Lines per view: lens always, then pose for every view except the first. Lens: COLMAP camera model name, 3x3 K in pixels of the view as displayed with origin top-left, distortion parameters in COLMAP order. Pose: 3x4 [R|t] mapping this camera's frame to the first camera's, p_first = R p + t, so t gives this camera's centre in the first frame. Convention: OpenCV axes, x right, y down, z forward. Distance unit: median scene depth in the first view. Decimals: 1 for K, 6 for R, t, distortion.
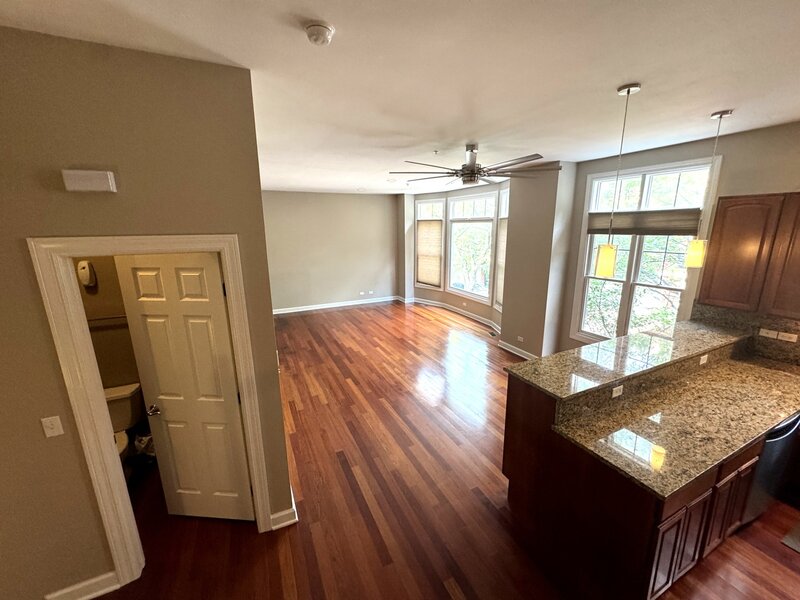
lens RADIAL K [[318.0, 0, 400.0], [0, 318.0, 297.9], [0, 0, 1]] dist [-0.003461, 0.000453]
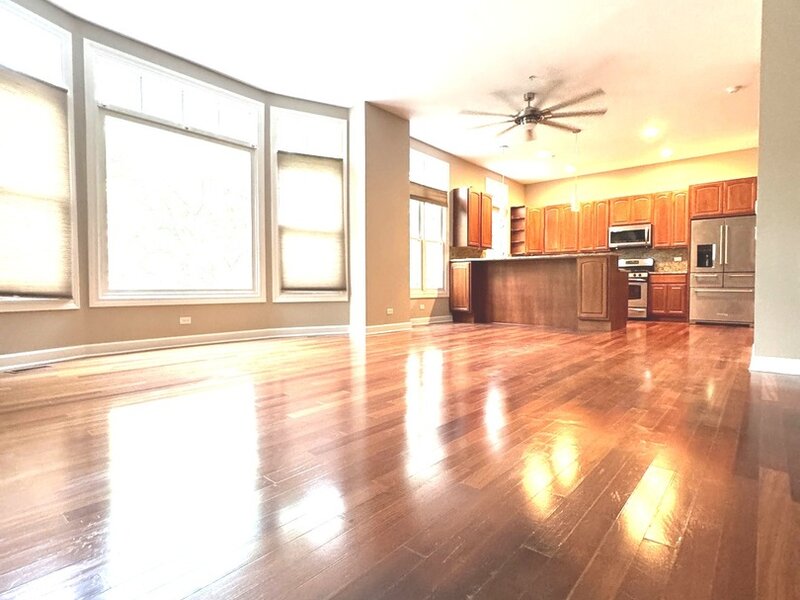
lens RADIAL K [[421.9, 0, 399.4], [0, 421.9, 299.4], [0, 0, 1]] dist [-0.004933, 0.000631]
pose [[-0.400236, -0.025535, 0.916056, -0.852528], [0.201487, 0.972700, 0.115146, -0.029894], [-0.893988, 0.230659, -0.384164, 1.873713]]
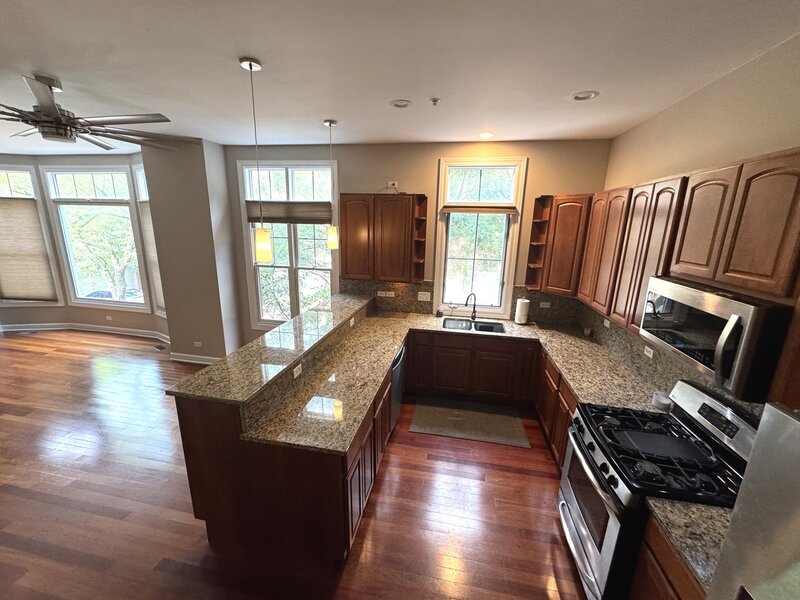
lens RADIAL K [[318.0, 0, 398.3], [0, 318.0, 298.7], [0, 0, 1]] dist [-0.003461, 0.000453]
pose [[0.592489, -0.164711, 0.788560, 0.057767], [0.146172, 0.984606, 0.095834, 0.006124], [-0.792206, 0.058484, 0.607445, 0.054742]]
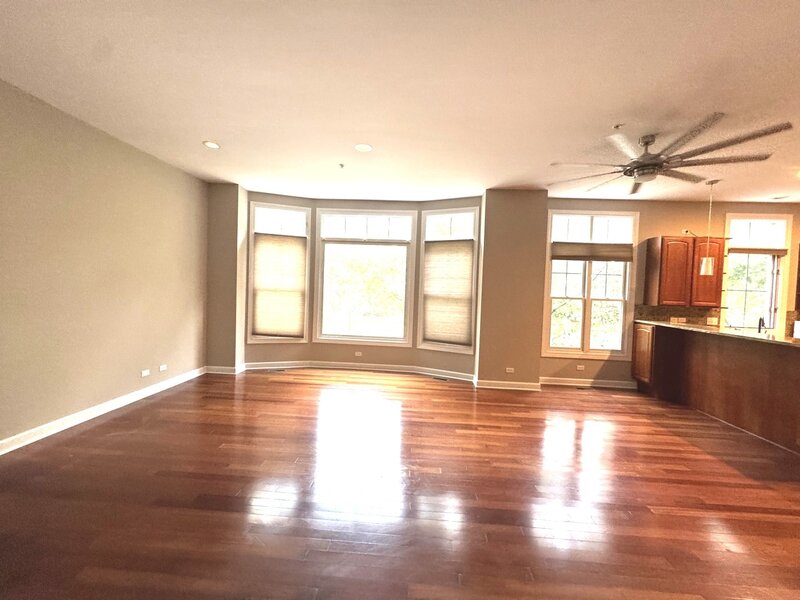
lens RADIAL K [[318.0, 0, 397.0], [0, 318.0, 302.1], [0, 0, 1]] dist [-0.003461, 0.000453]
pose [[0.481641, -0.010603, 0.876304, -0.766763], [0.152330, 0.985718, -0.071799, -0.061902], [-0.863028, 0.168069, 0.476378, 1.095983]]
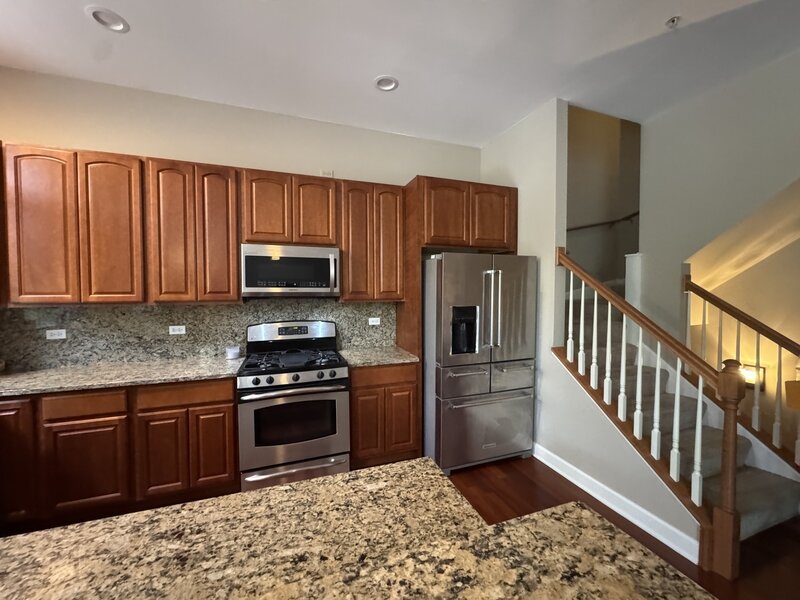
lens RADIAL K [[318.0, 0, 398.9], [0, 318.0, 298.1], [0, 0, 1]] dist [-0.003461, 0.000453]
pose [[-0.995476, 0.009329, 0.094550, 0.318011], [0.031691, 0.970776, 0.237886, 0.039788], [-0.089568, 0.239806, -0.966680, 0.617602]]
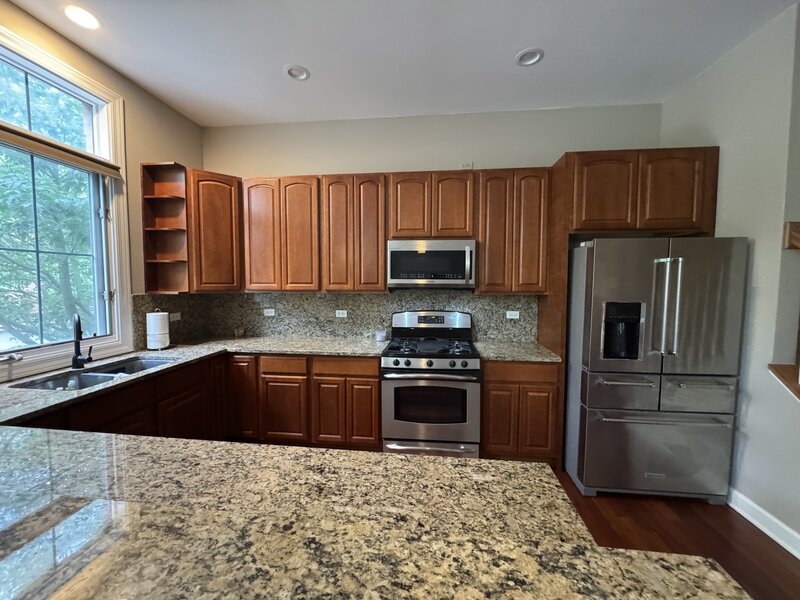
lens RADIAL K [[318.0, 0, 399.7], [0, 318.0, 298.3], [0, 0, 1]] dist [-0.003461, 0.000453]
pose [[-0.852563, -0.021844, 0.522168, 0.290104], [0.117024, 0.965778, 0.231471, 0.038412], [-0.509355, 0.258450, -0.820830, 0.617268]]
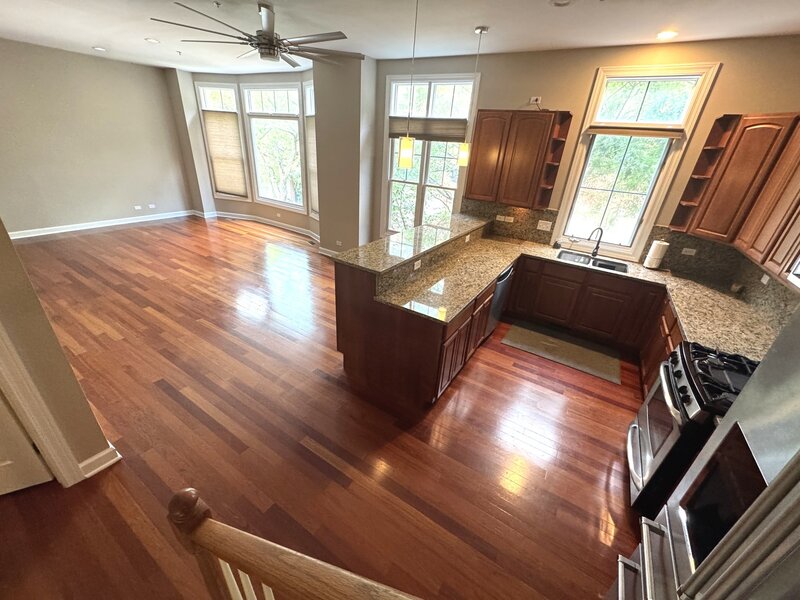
lens RADIAL K [[318.0, 0, 399.5], [0, 318.0, 298.0], [0, 0, 1]] dist [-0.003461, 0.000453]
pose [[0.844790, -0.172745, 0.506448, -0.025883], [0.041008, 0.964575, 0.260604, 0.050355], [-0.533524, -0.199387, 0.821947, -0.021128]]
